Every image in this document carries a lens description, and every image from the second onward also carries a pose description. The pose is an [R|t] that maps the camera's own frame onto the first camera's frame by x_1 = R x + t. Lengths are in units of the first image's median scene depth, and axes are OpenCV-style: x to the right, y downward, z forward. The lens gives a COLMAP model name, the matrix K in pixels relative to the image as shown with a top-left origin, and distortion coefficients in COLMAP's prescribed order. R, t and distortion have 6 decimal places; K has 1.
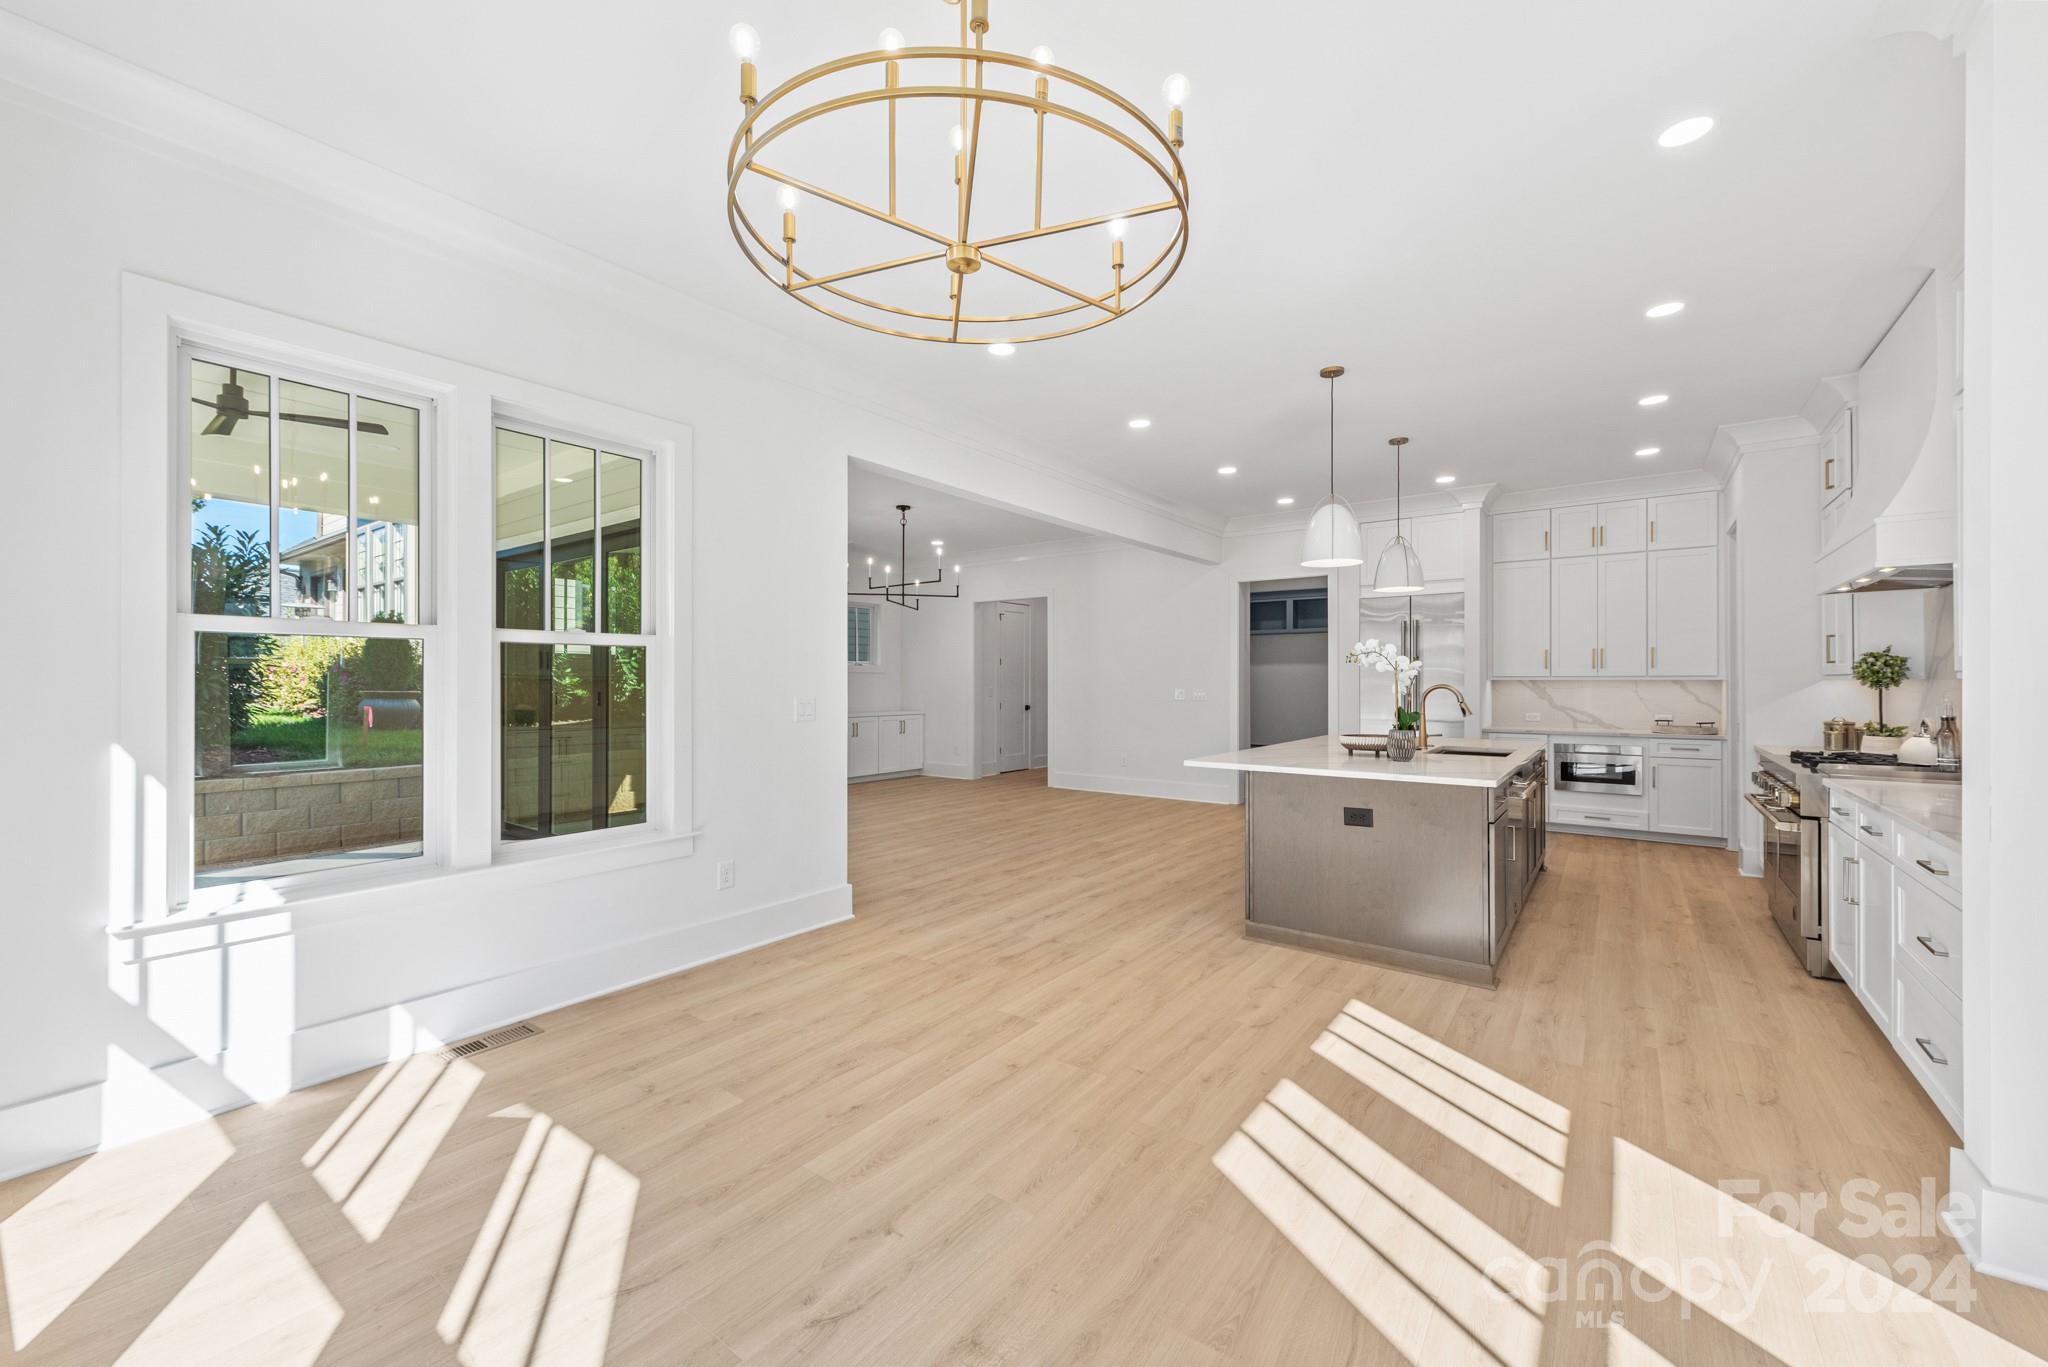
lens RADIAL K [[803.5, 0, 1029.5], [0, 803.5, 677.0], [0, 0, 1]] dist [-0.001170, -0.000523]
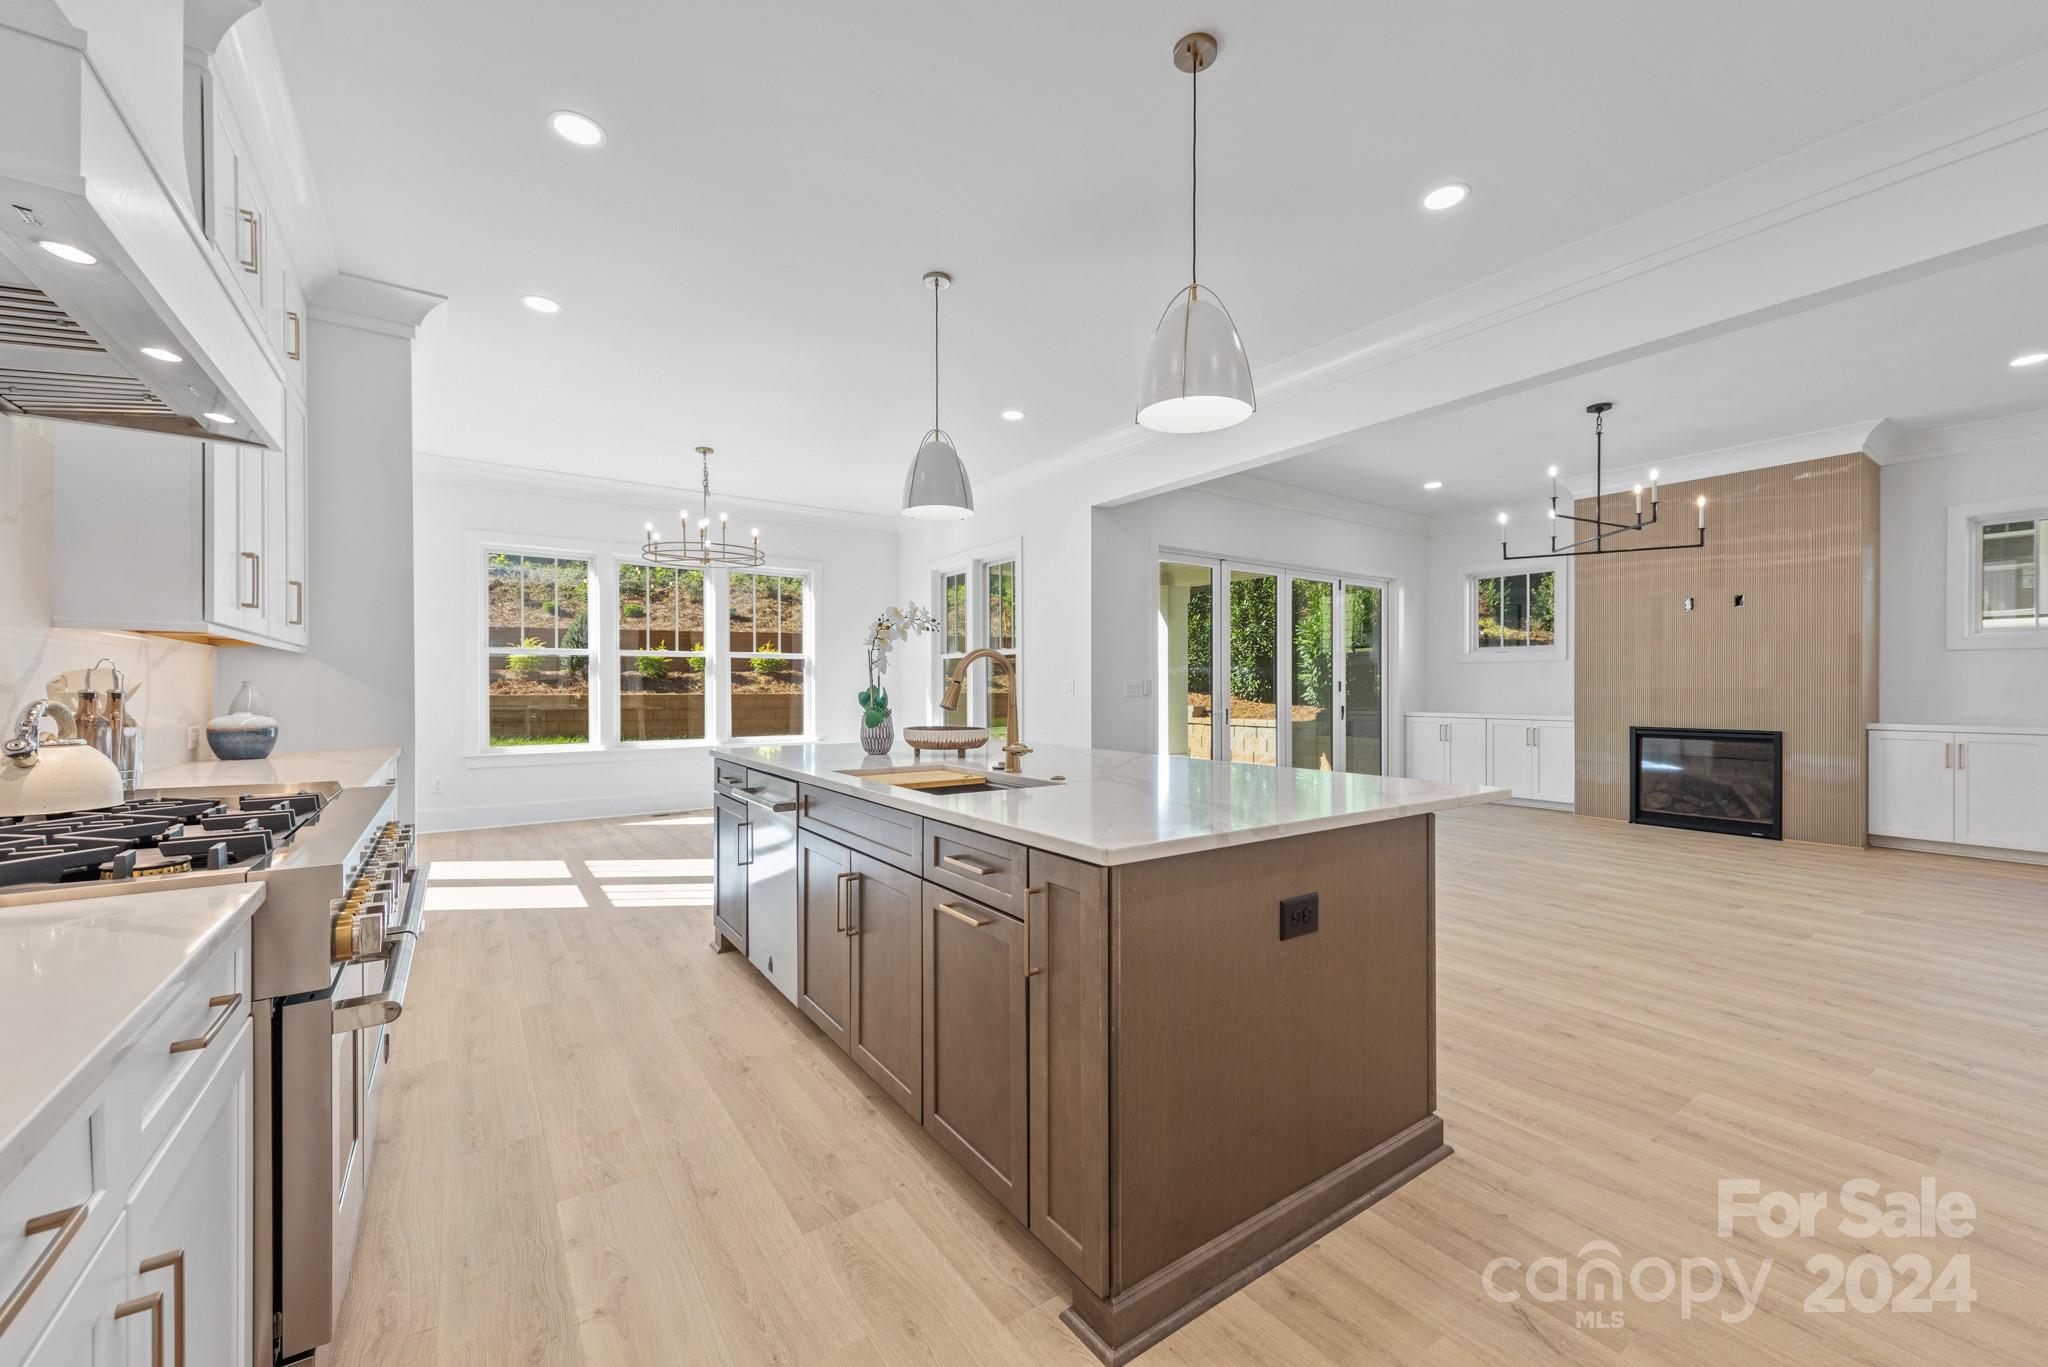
lens RADIAL K [[796.9, 0, 1024.9], [0, 796.9, 690.5], [0, 0, 1]] dist [0.001696, -0.000131]
pose [[-0.318923, 0.003779, -0.947773, 1.067745], [0.005764, 0.999981, 0.002048, 0.038011], [0.947763, -0.004810, -0.318939, 1.277341]]
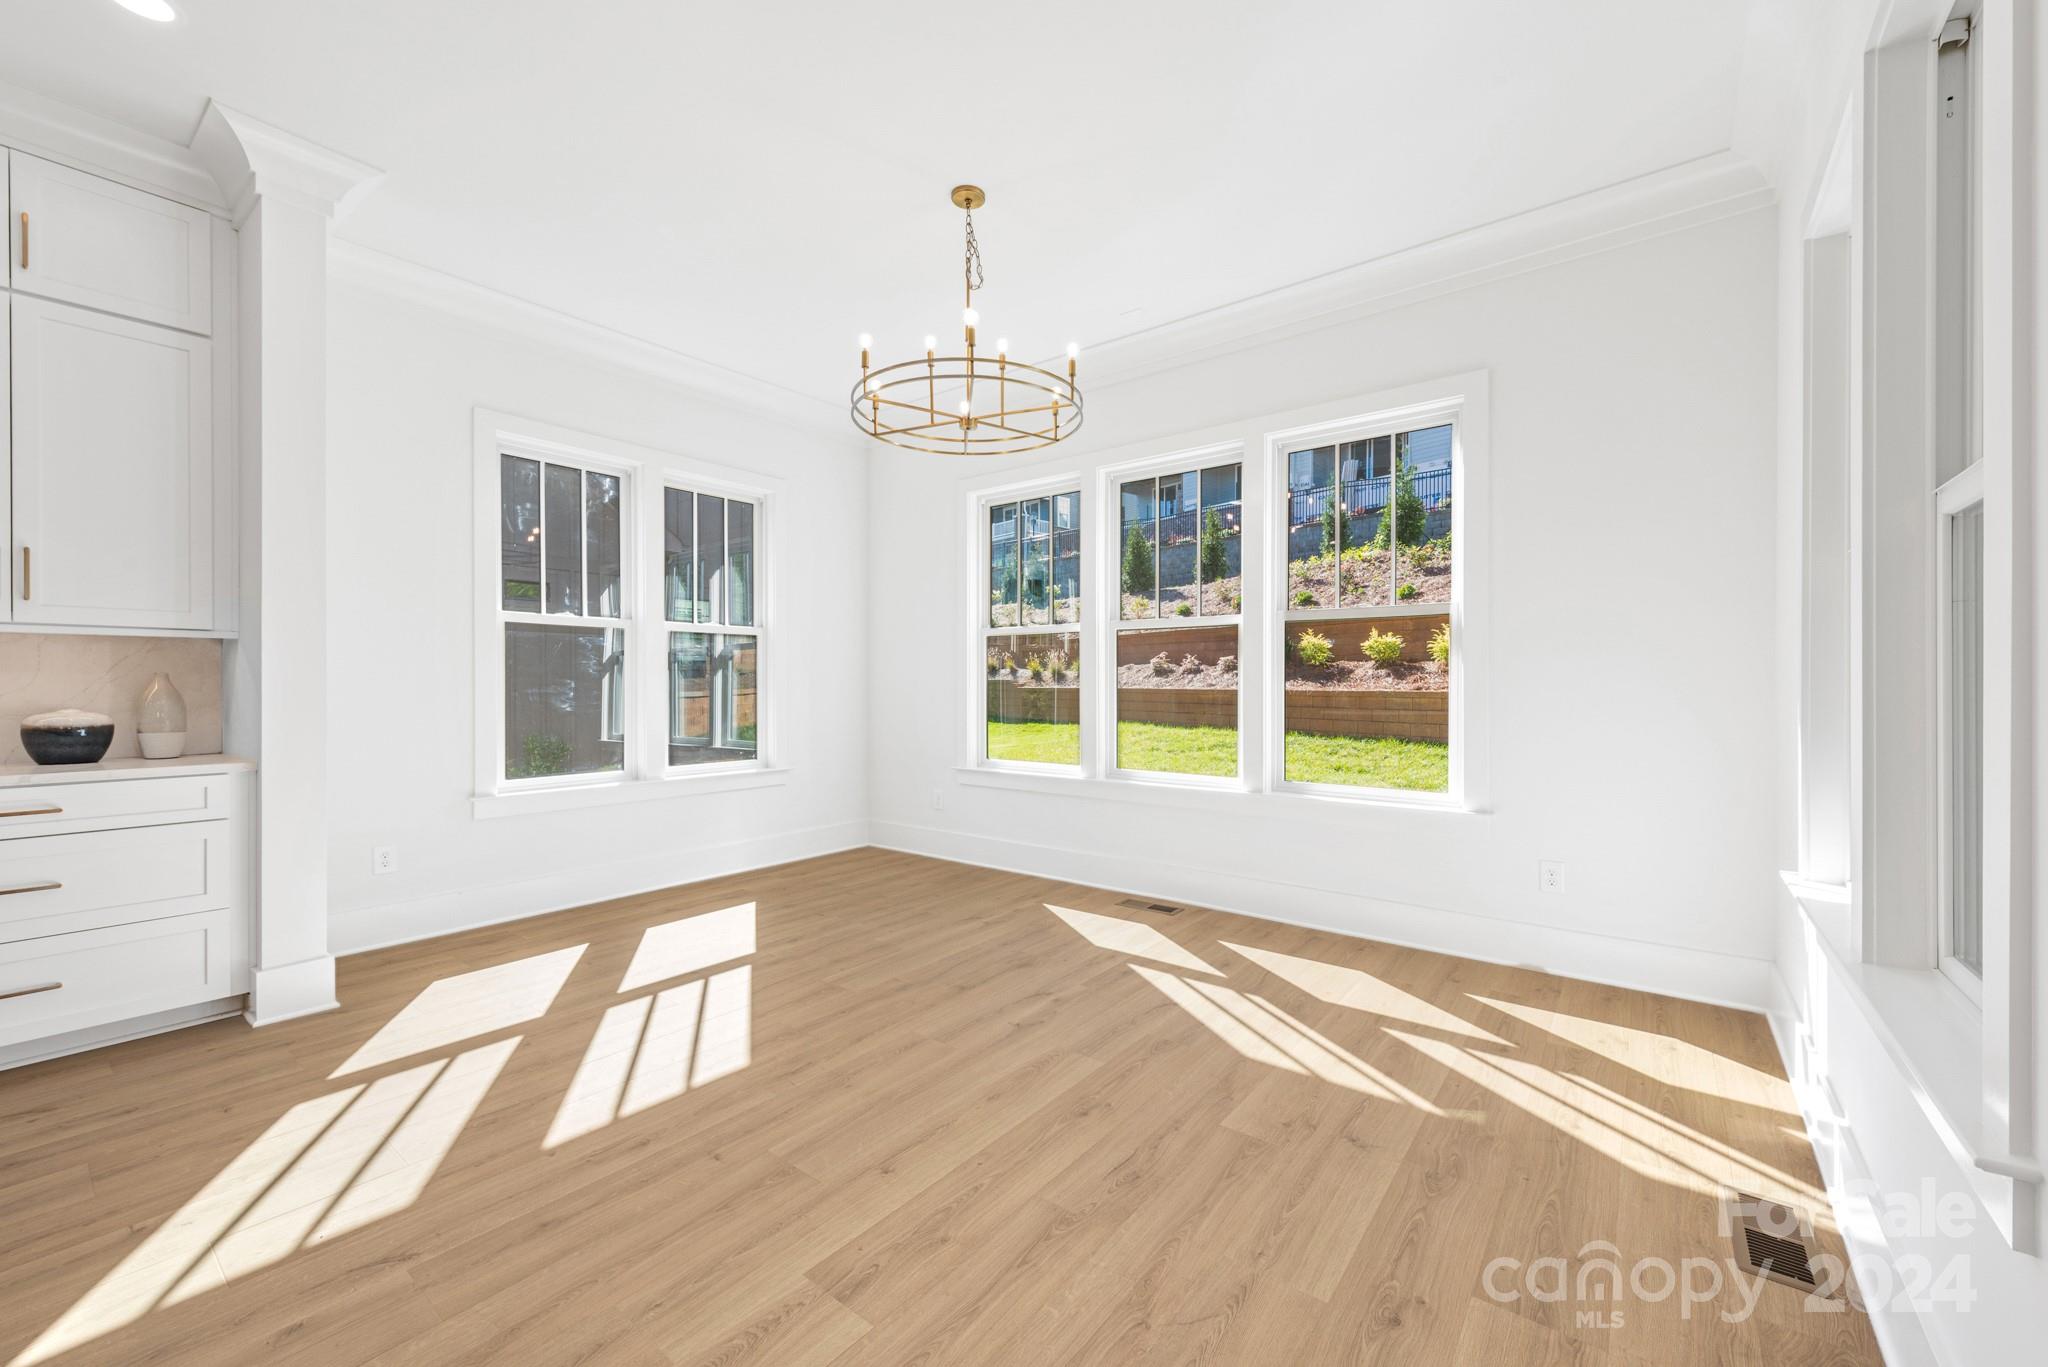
lens RADIAL K [[796.9, 0, 1024.9], [0, 796.9, 690.5], [0, 0, 1]] dist [0.001696, -0.000131]
pose [[-0.999559, 0.001056, 0.029690, -0.094935], [0.001216, 0.999985, 0.005380, 0.037057], [-0.029684, 0.005414, -0.999545, 0.998543]]
